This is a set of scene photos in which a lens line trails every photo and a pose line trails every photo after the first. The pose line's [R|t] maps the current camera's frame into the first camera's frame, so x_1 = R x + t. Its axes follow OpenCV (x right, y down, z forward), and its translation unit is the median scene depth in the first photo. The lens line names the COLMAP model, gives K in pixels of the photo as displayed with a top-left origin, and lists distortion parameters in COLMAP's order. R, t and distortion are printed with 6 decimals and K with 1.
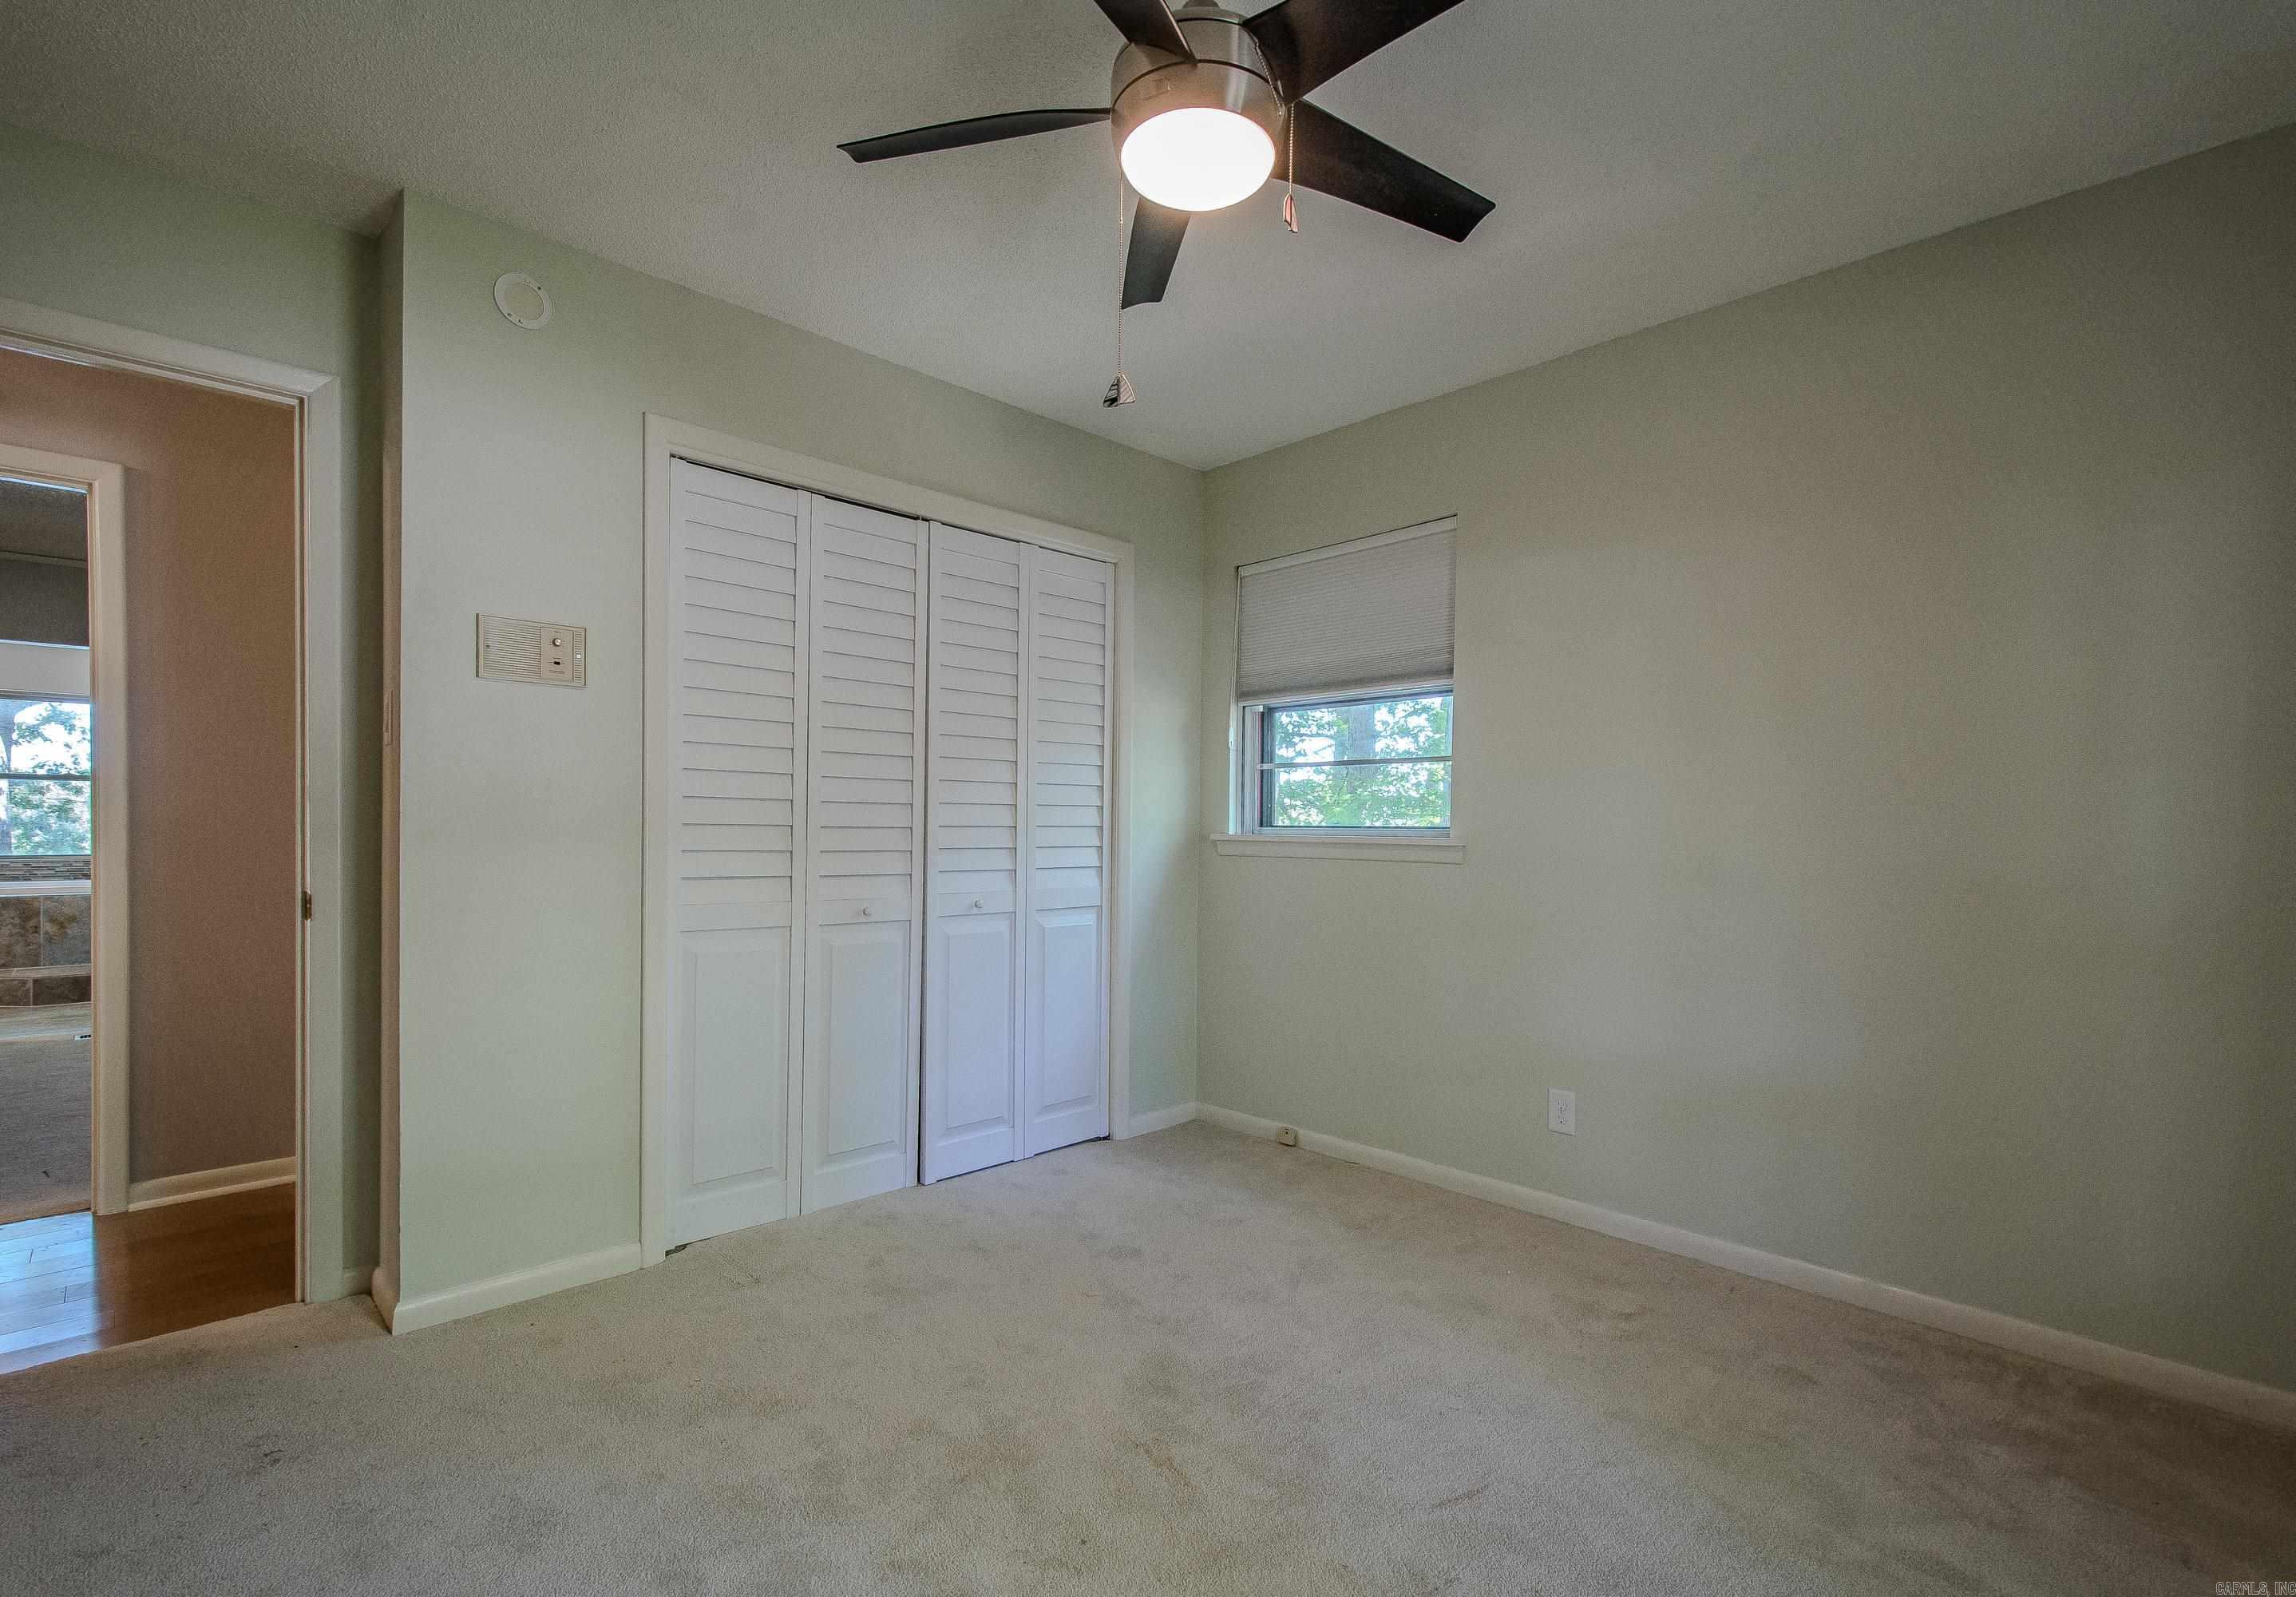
lens RADIAL K [[1043.5, 0, 1151.4], [0, 1043.5, 835.9], [0, 0, 1]] dist [0.001420, 0.000222]
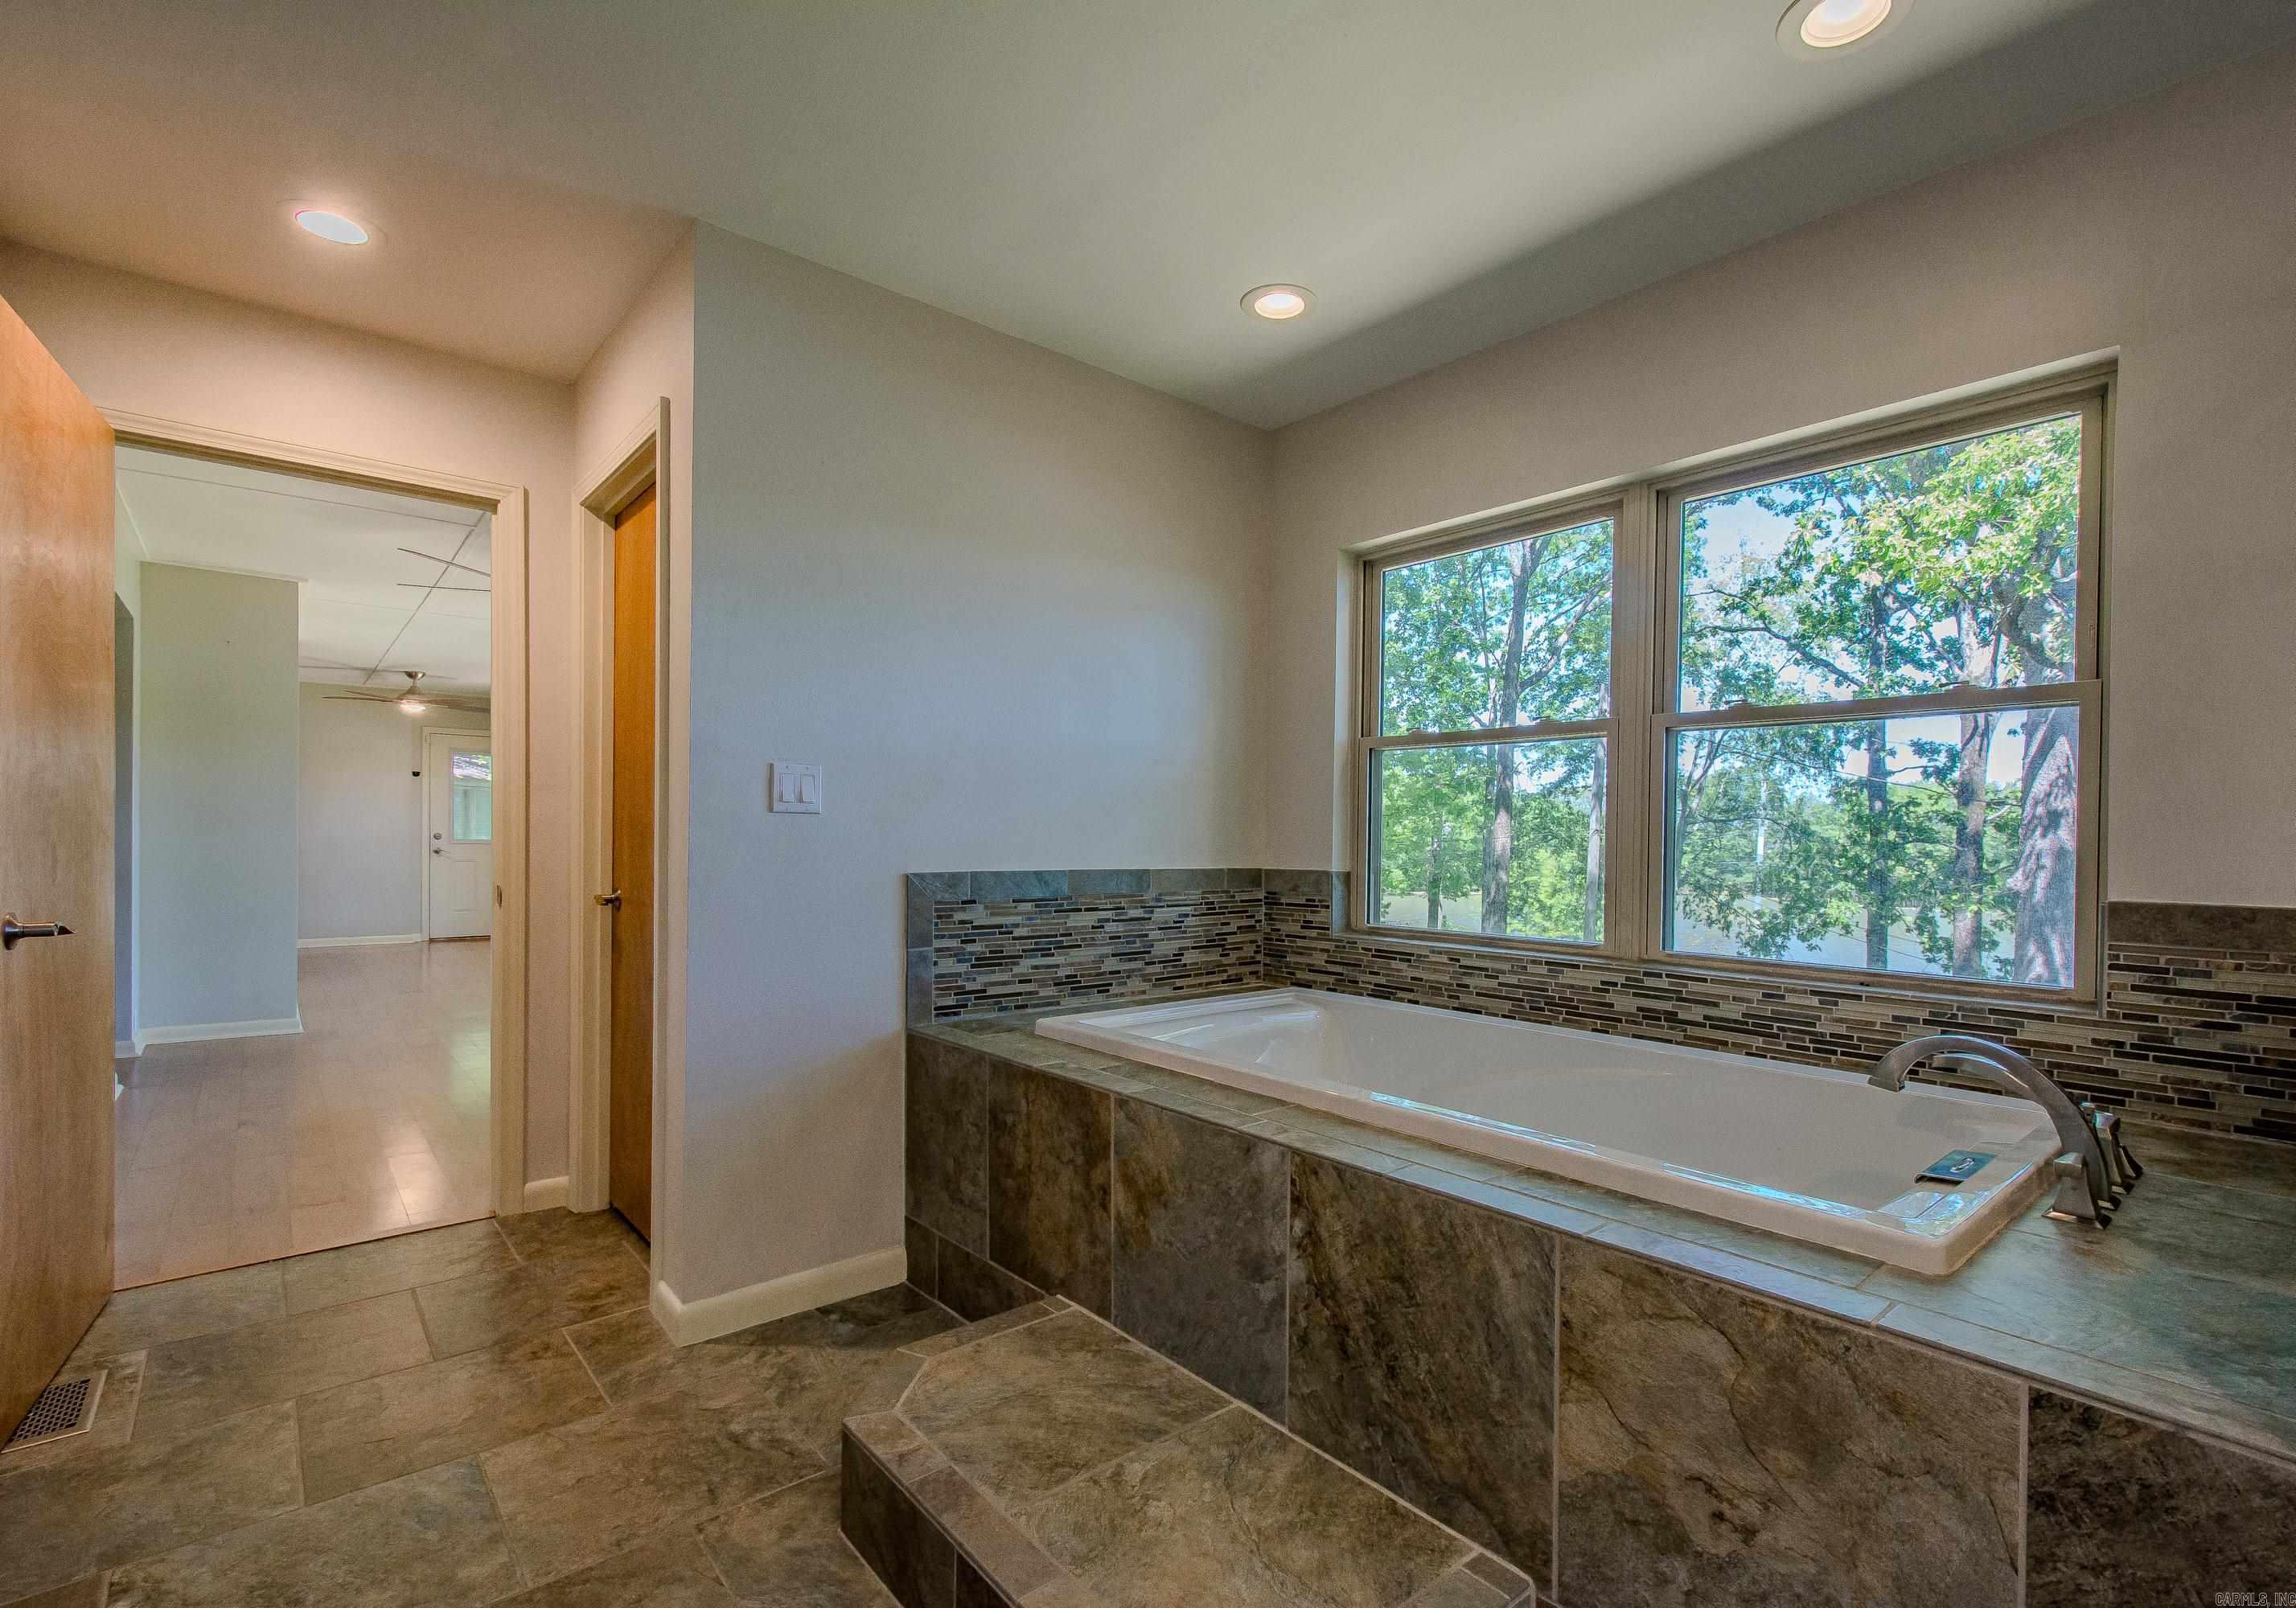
lens RADIAL K [[1058.9, 0, 1156.3], [0, 1058.9, 840.9], [0, 0, 1]] dist [0.012743, -0.000423]
pose [[-0.073451, -0.005315, -0.997285, -0.753474], [-0.022295, 0.999745, -0.003686, -0.014534], [0.997050, 0.021964, -0.073551, 1.030947]]
